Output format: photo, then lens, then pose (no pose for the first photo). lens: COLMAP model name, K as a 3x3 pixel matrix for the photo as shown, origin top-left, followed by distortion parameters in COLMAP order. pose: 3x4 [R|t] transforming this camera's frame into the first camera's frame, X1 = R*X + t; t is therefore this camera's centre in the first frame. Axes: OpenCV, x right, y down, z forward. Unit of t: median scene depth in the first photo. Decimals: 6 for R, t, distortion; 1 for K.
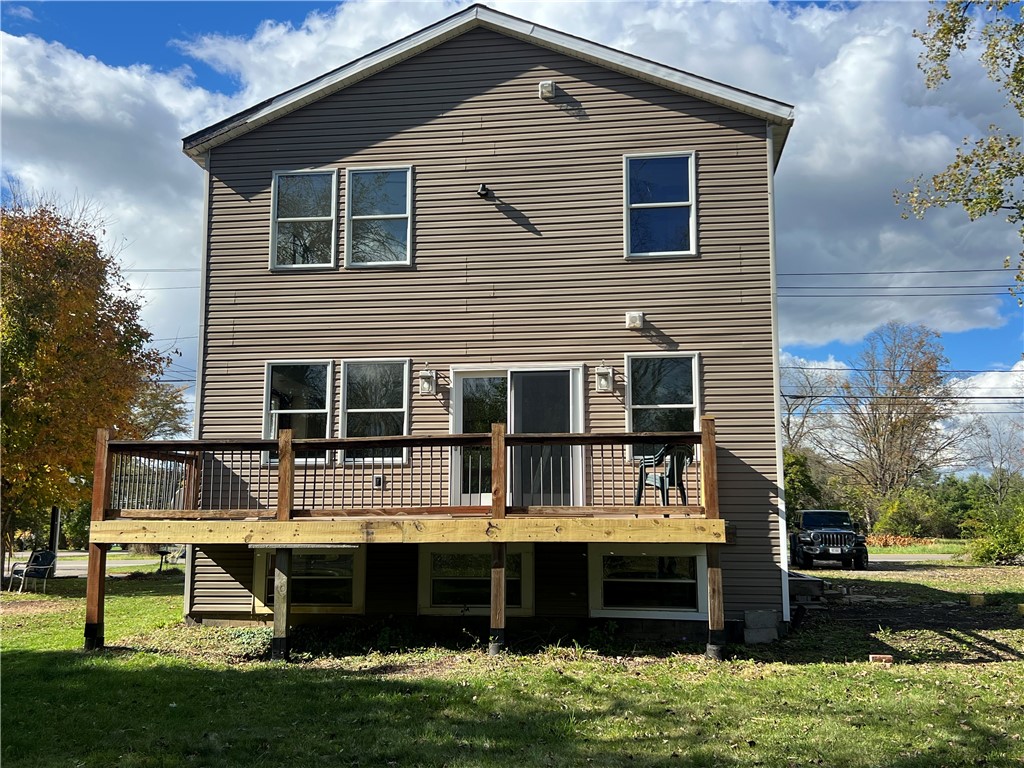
lens RADIAL K [[997.2, 0, 511.8], [0, 997.2, 380.2], [0, 0, 1]] dist [0.049899, 0.000000]
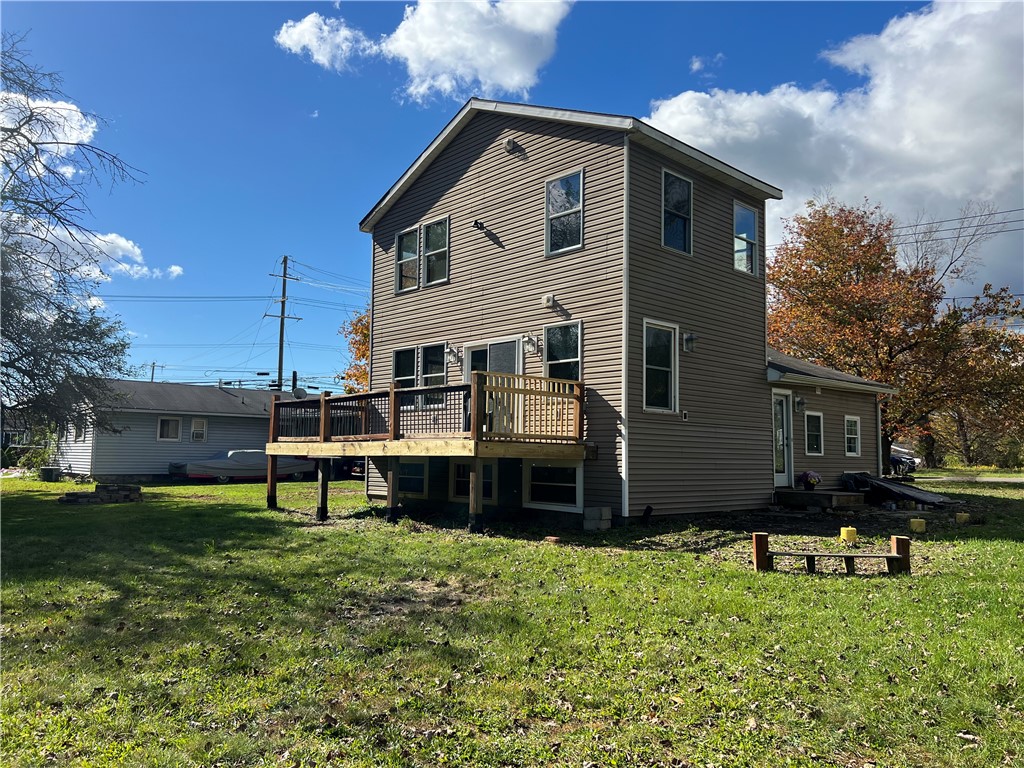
lens RADIAL K [[776.9, 0, 511.1], [0, 776.9, 386.8], [0, 0, 1]] dist [0.061687, 0.000309]
pose [[0.774045, -0.048472, -0.631272, 0.756904], [0.088909, 0.995507, 0.032577, 0.019742], [0.626857, -0.081342, 0.774877, 0.108987]]
